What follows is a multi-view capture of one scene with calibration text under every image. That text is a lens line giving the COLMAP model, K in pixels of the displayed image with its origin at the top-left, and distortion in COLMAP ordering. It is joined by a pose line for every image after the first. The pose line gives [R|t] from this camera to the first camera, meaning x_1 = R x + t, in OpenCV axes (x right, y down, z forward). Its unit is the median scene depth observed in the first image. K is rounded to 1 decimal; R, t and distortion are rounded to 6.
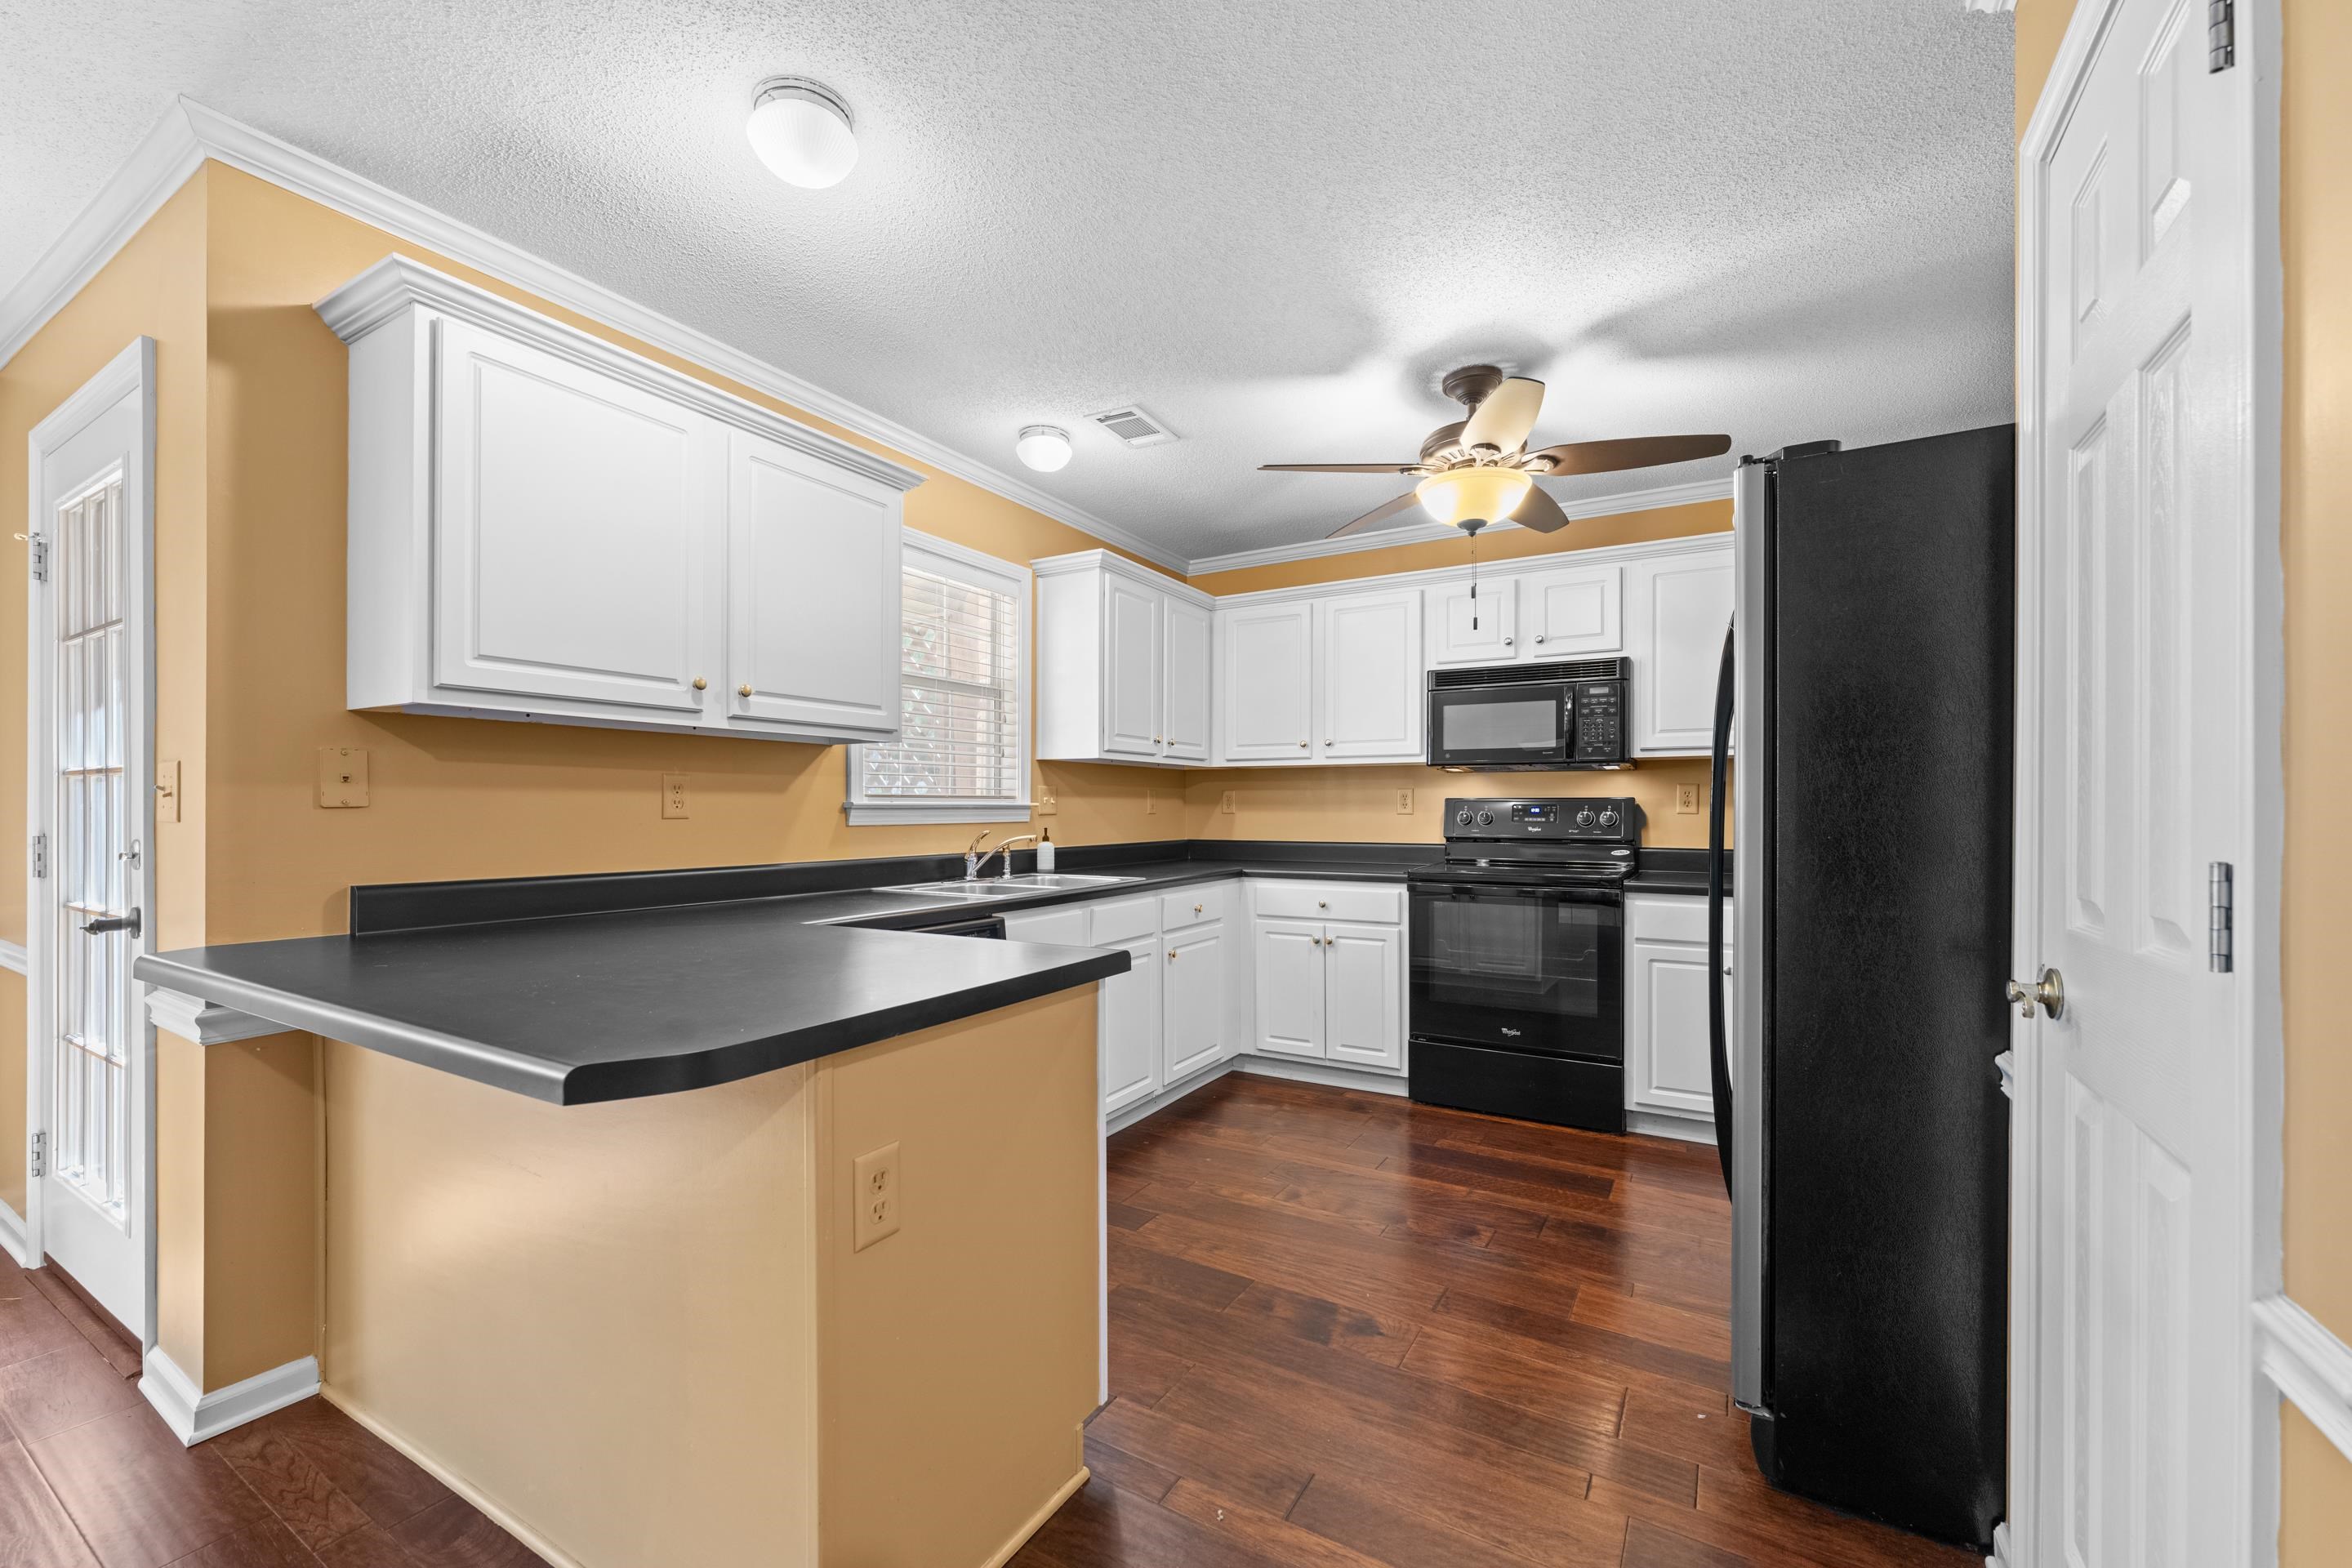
lens RADIAL K [[945.6, 0, 1157.3], [0, 945.6, 803.9], [0, 0, 1]] dist [-0.000838, -0.000187]
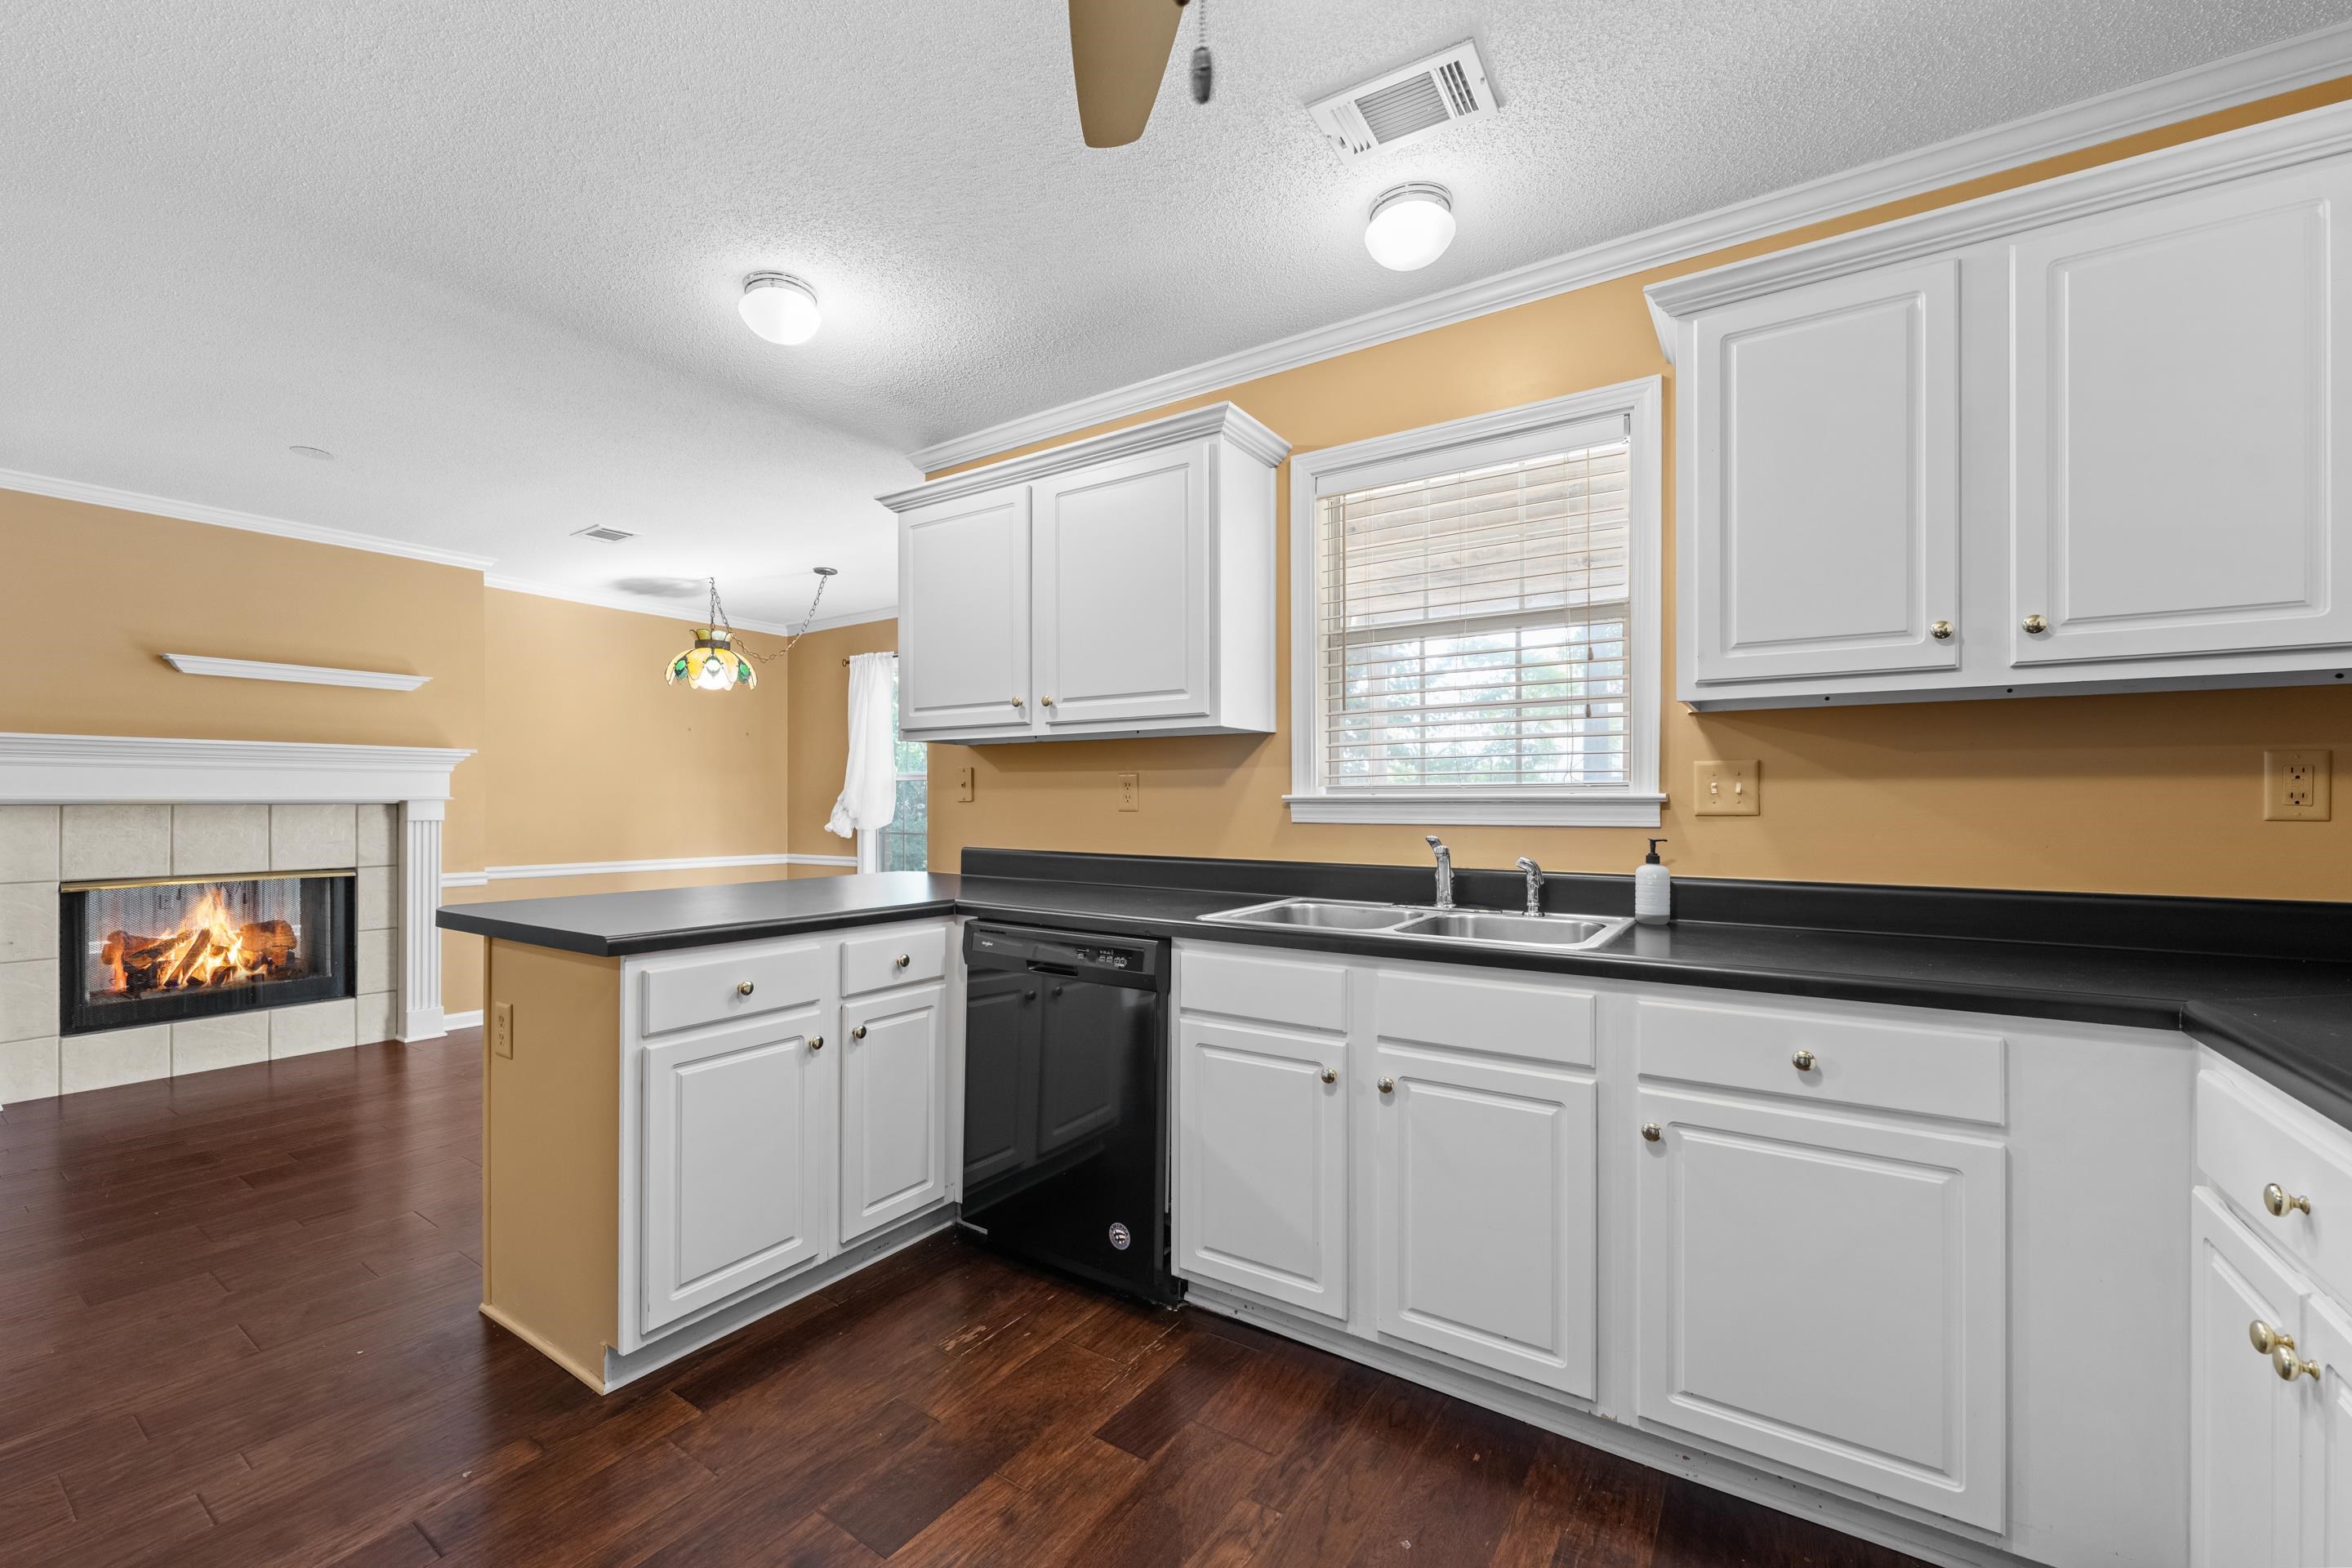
lens RADIAL K [[945.6, 0, 1176.0], [0, 945.6, 799.5], [0, 0, 1]] dist [-0.000838, -0.000187]
pose [[-0.046625, -0.003144, -0.998908, 0.451823], [0.003913, 0.999987, -0.003330, 0.003352], [0.998905, -0.004064, -0.046612, 0.768208]]
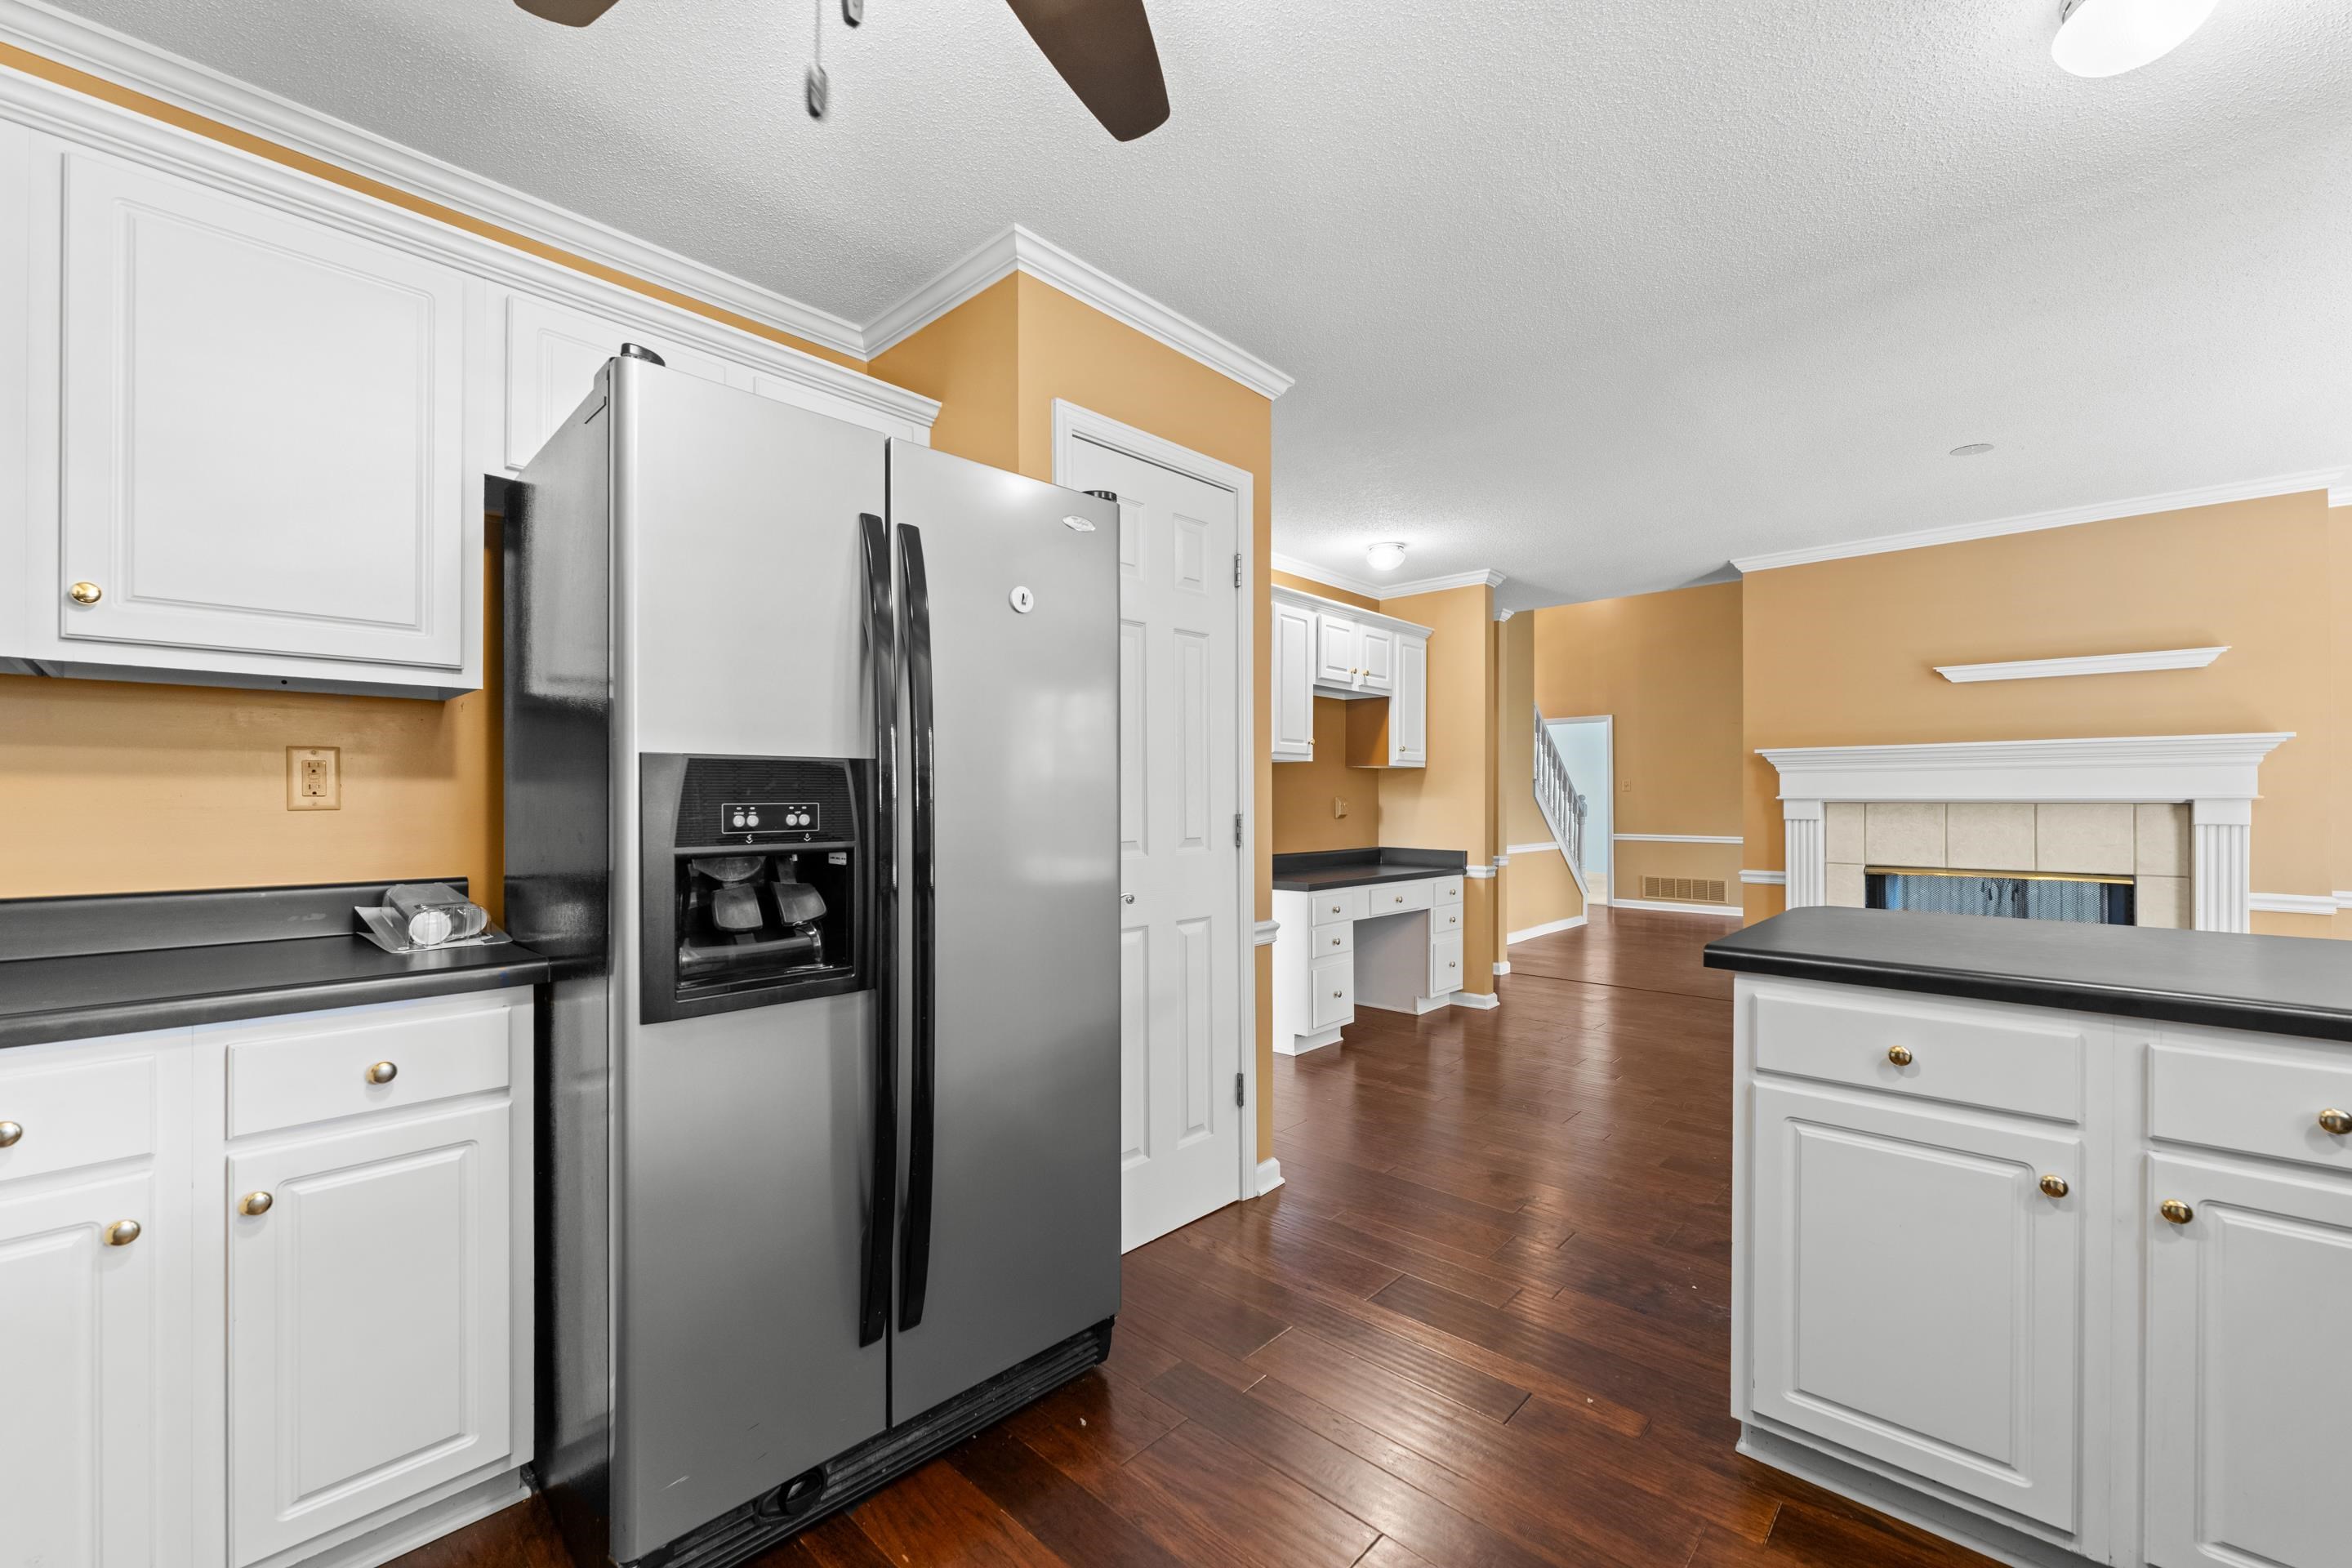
lens RADIAL K [[945.6, 0, 1156.3], [0, 945.6, 796.1], [0, 0, 1]] dist [-0.000838, -0.000187]
pose [[-0.976128, -0.002852, 0.217177, 0.139430], [-0.004273, 0.999972, -0.006073, 0.003748], [-0.217153, -0.006856, -0.976113, 0.949369]]
